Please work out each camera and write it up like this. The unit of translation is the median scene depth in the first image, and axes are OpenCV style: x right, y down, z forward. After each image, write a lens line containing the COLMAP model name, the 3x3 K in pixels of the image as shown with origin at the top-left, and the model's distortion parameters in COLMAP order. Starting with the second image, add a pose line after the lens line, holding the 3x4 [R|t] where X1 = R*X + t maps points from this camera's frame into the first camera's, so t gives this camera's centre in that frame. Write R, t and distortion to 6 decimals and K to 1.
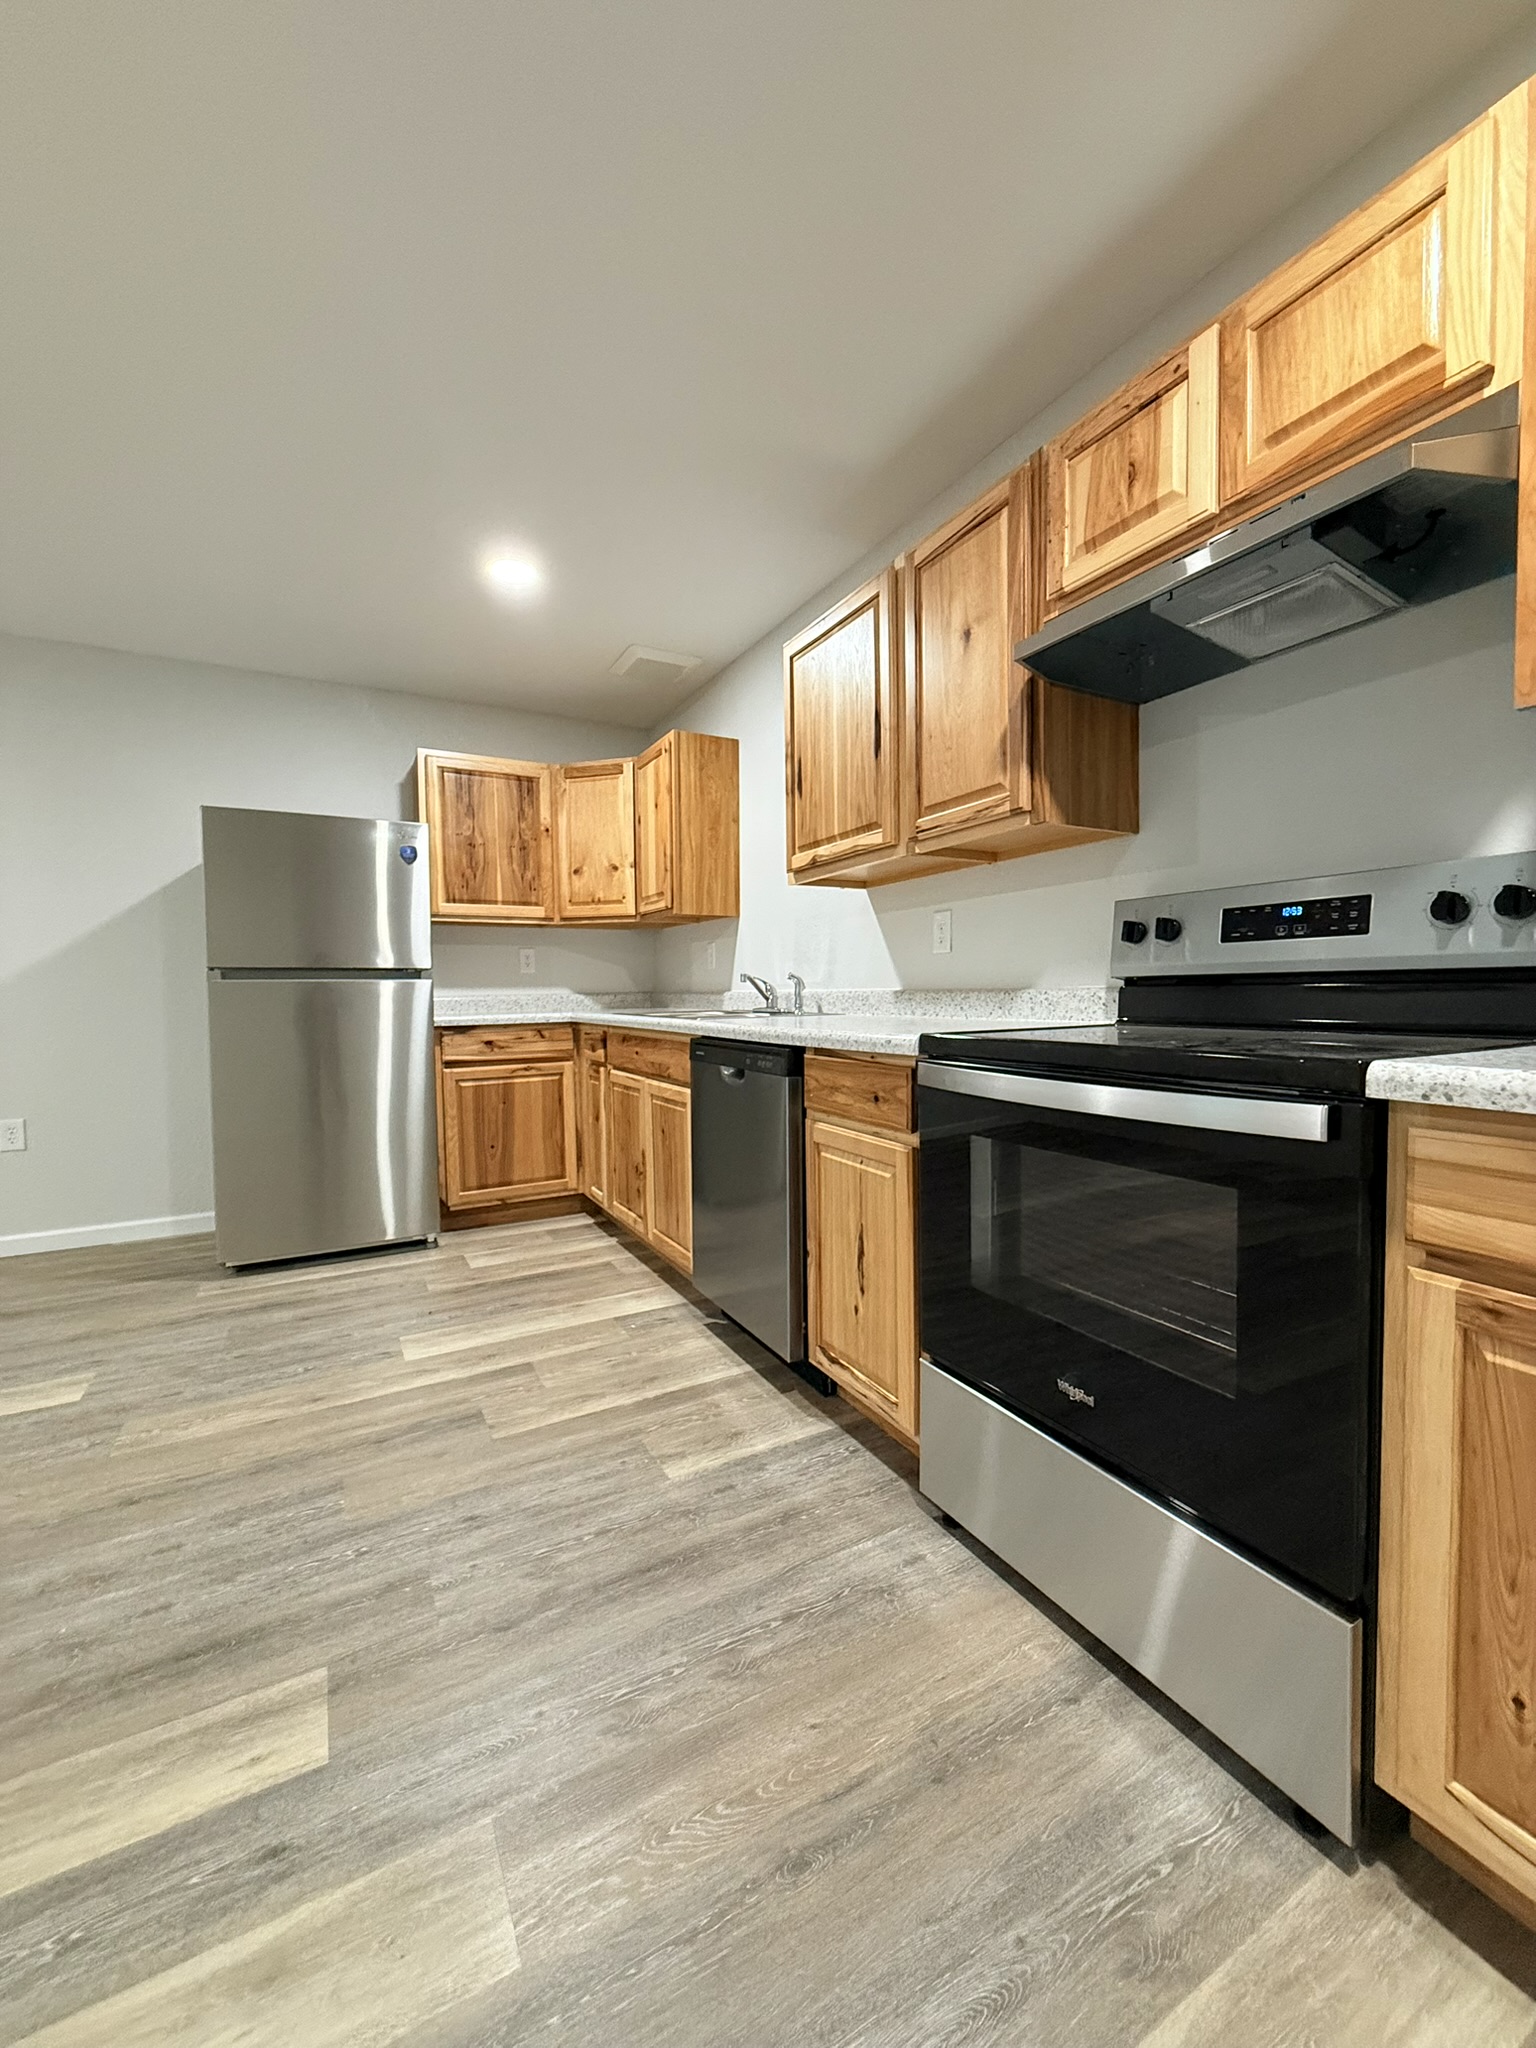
lens RADIAL K [[808.5, 0, 740.8], [0, 808.5, 1030.0], [0, 0, 1]] dist [0.000362, 0.000032]
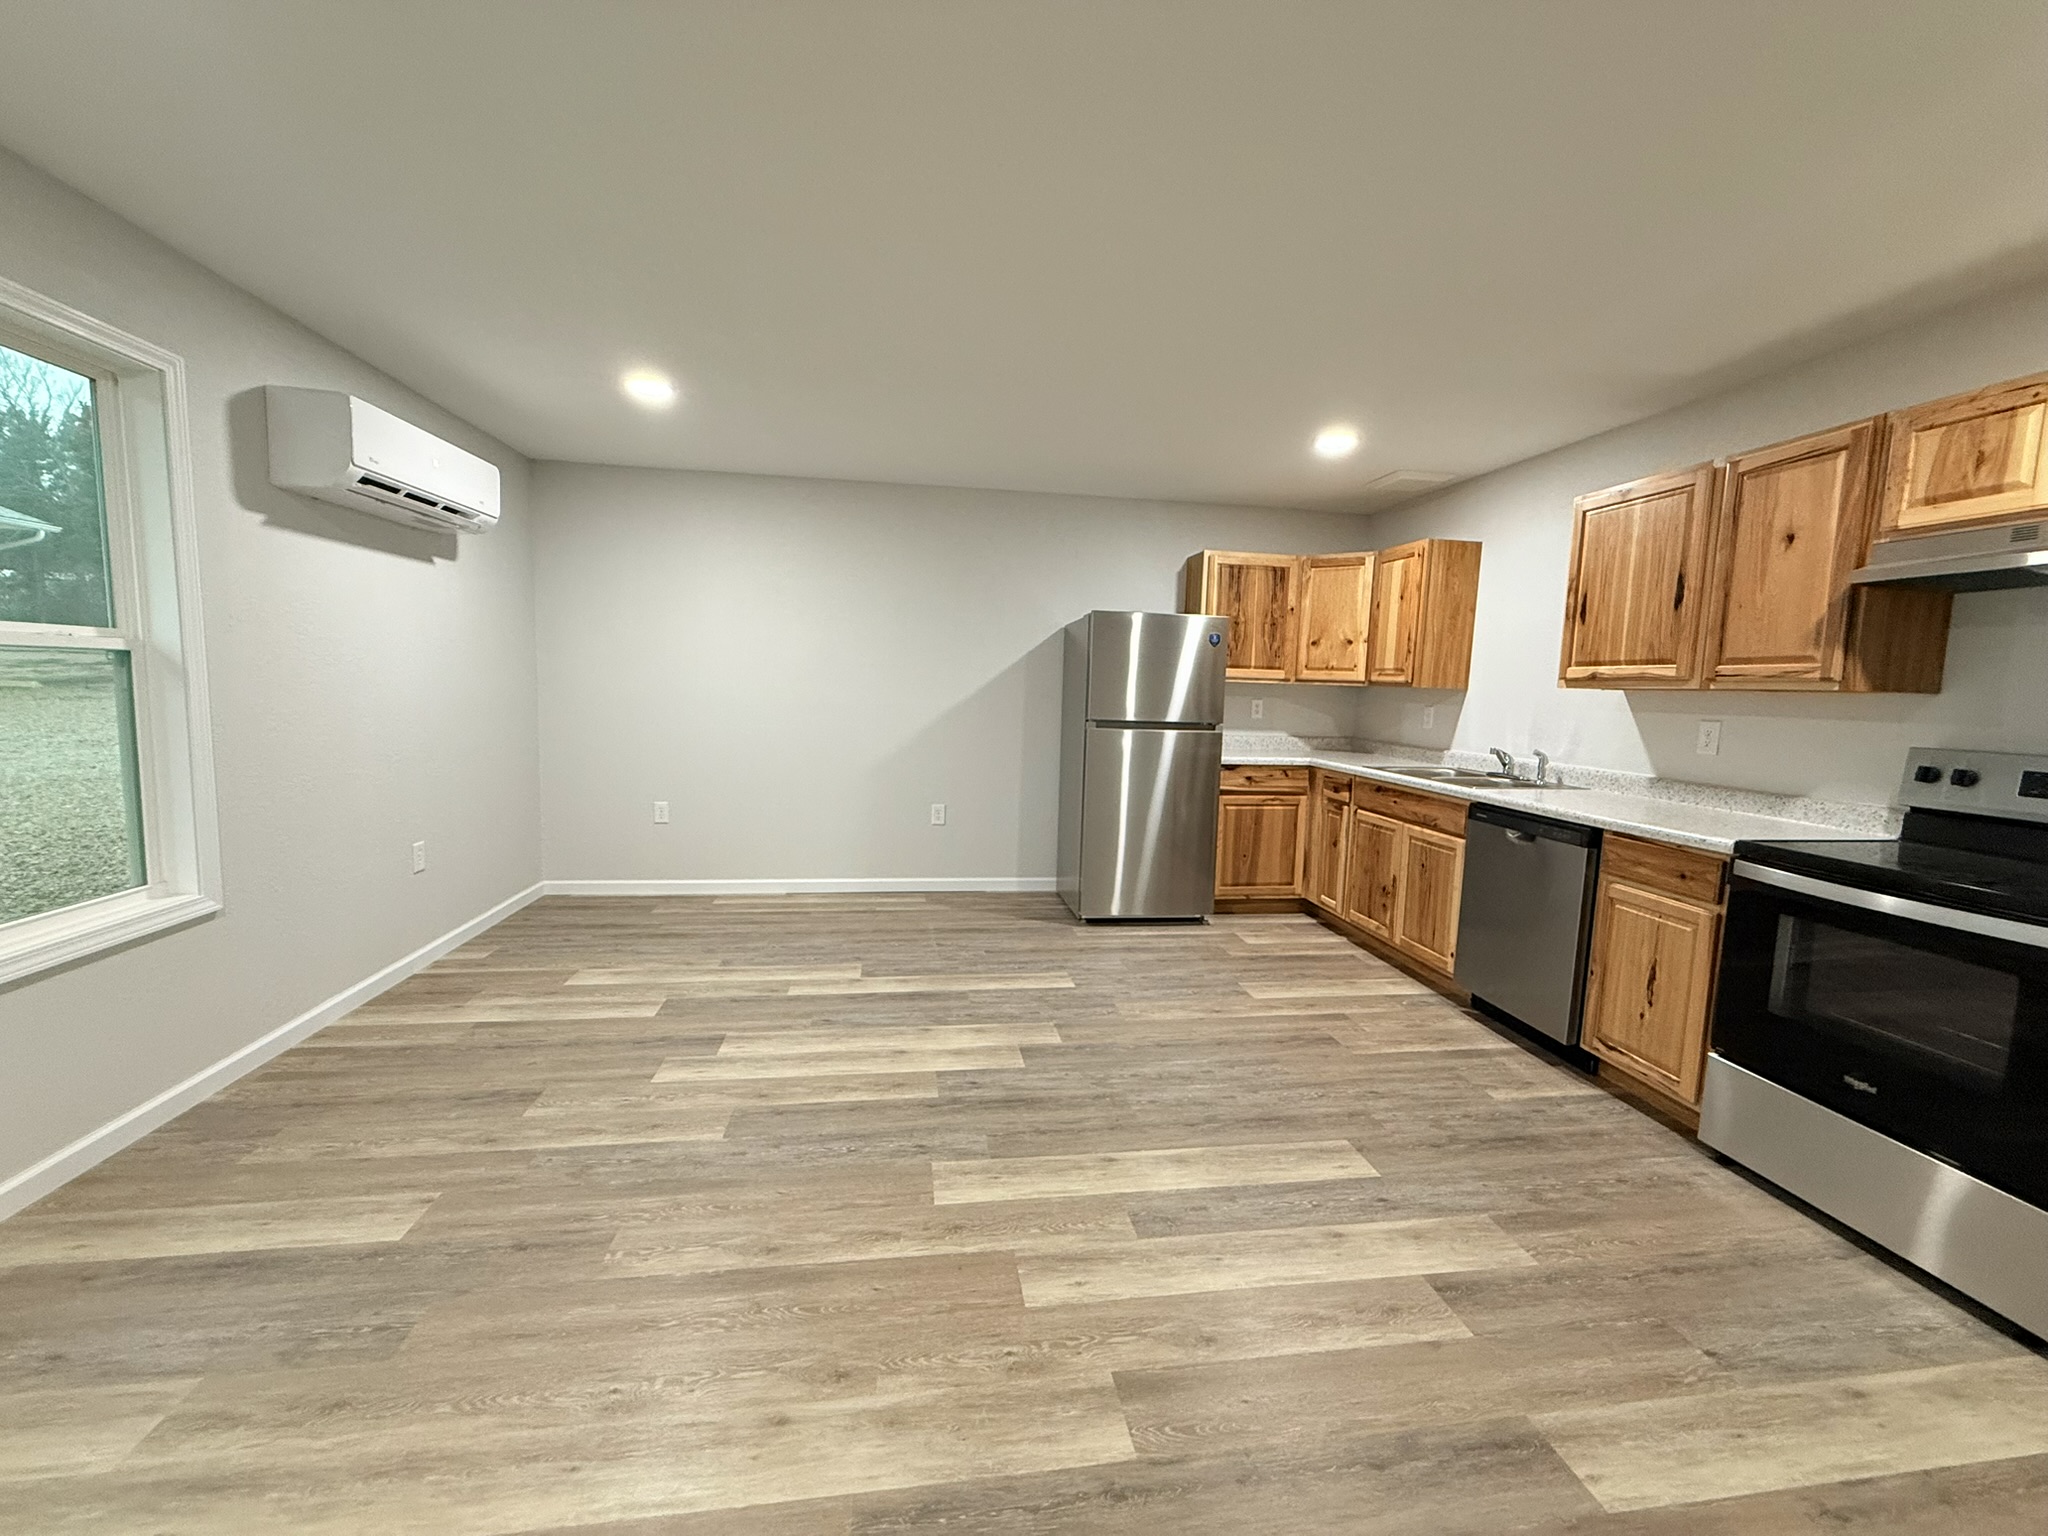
lens RADIAL K [[823.0, 0, 980.6], [0, 823.0, 761.0], [0, 0, 1]] dist [-0.000359, -0.000008]
pose [[0.941074, 0.078788, -0.328896, -0.400313], [-0.060945, 0.996072, 0.064229, -0.102042], [0.332665, -0.040399, 0.942179, -0.589223]]
